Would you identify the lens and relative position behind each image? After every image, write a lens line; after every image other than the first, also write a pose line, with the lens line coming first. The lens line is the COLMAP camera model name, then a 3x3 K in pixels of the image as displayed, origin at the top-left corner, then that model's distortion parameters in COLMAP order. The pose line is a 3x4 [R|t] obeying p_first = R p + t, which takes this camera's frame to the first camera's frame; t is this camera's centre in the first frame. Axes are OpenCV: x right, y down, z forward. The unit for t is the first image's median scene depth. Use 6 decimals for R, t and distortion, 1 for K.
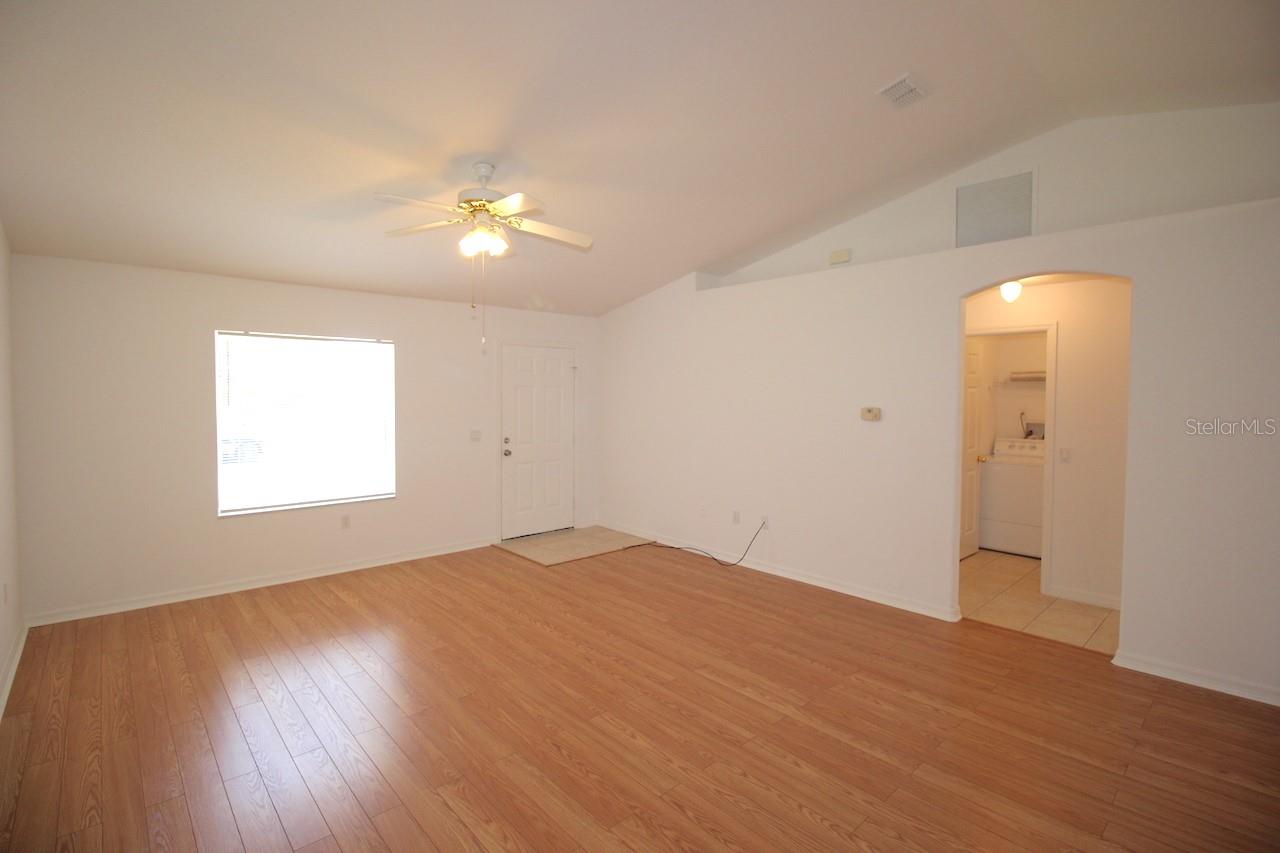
lens RADIAL K [[590.5, 0, 643.9], [0, 590.5, 416.1], [0, 0, 1]] dist [-0.008665, -0.007086]
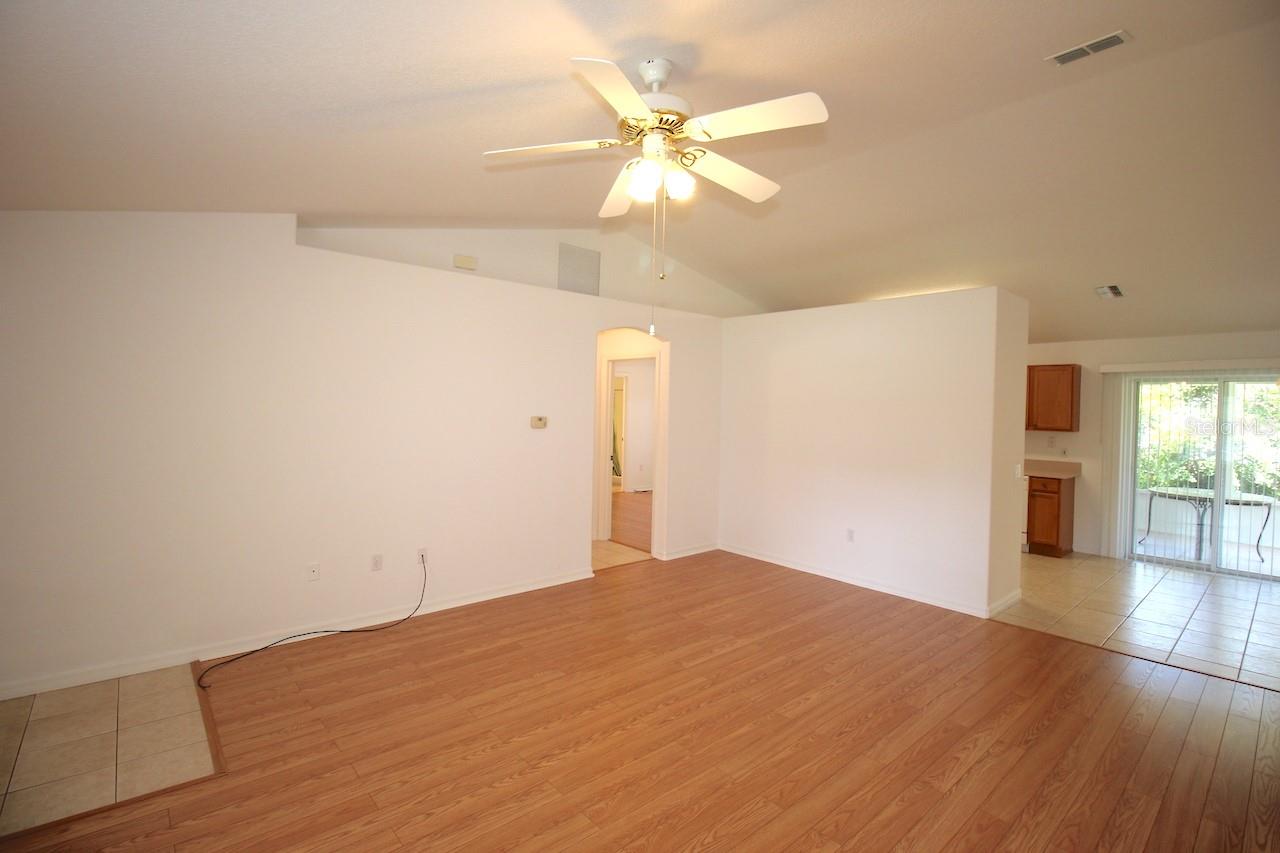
lens RADIAL K [[590.5, 0, 635.5], [0, 590.5, 413.8], [0, 0, 1]] dist [-0.008665, -0.007086]
pose [[0.028687, -0.020039, 0.999388, -0.787884], [0.018253, 0.999643, 0.019521, -0.041112], [-0.999422, 0.017682, 0.029043, 0.849485]]
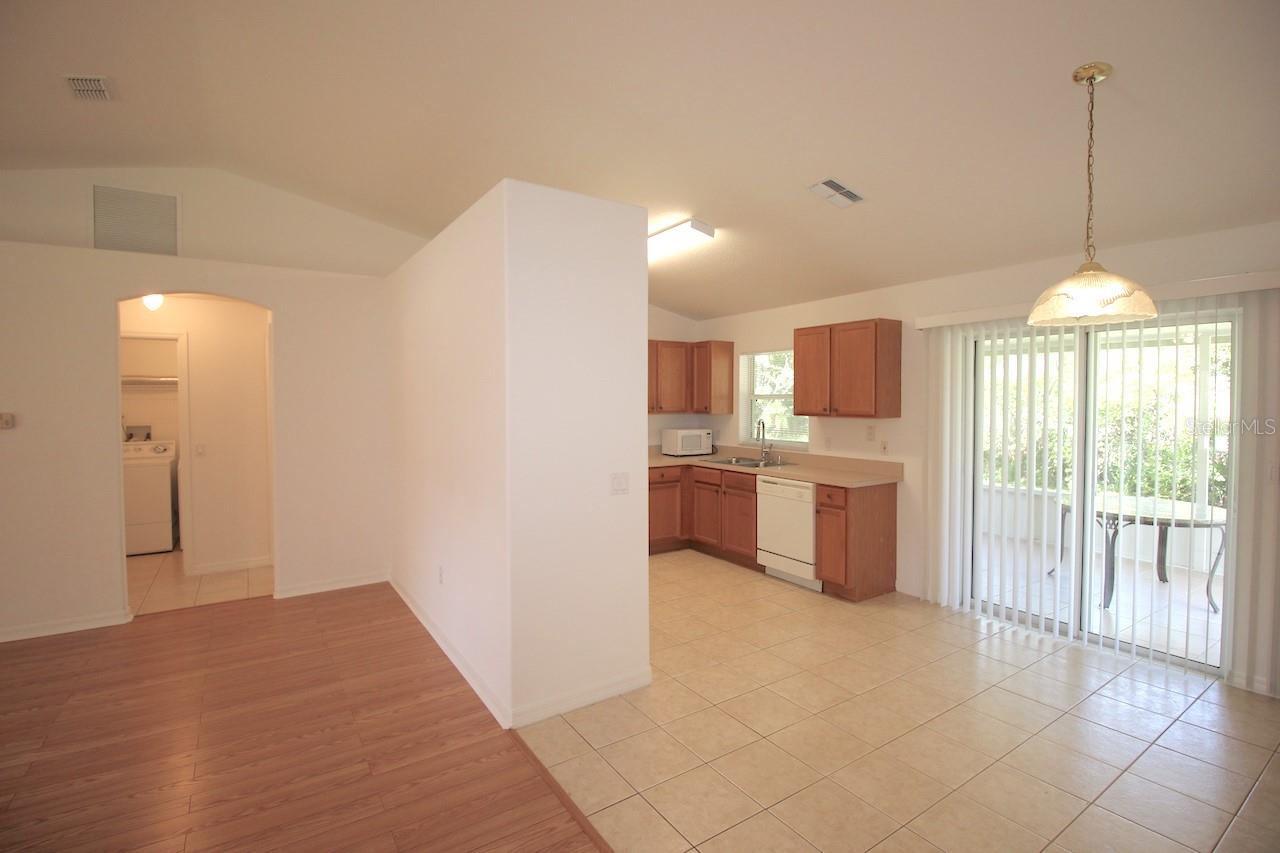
lens RADIAL K [[590.5, 0, 633.6], [0, 590.5, 418.6], [0, 0, 1]] dist [-0.008665, -0.007086]
pose [[0.157891, -0.038255, 0.986715, -0.304431], [0.043879, 0.998534, 0.031692, 0.007989], [-0.986481, 0.038292, 0.159338, -0.025261]]
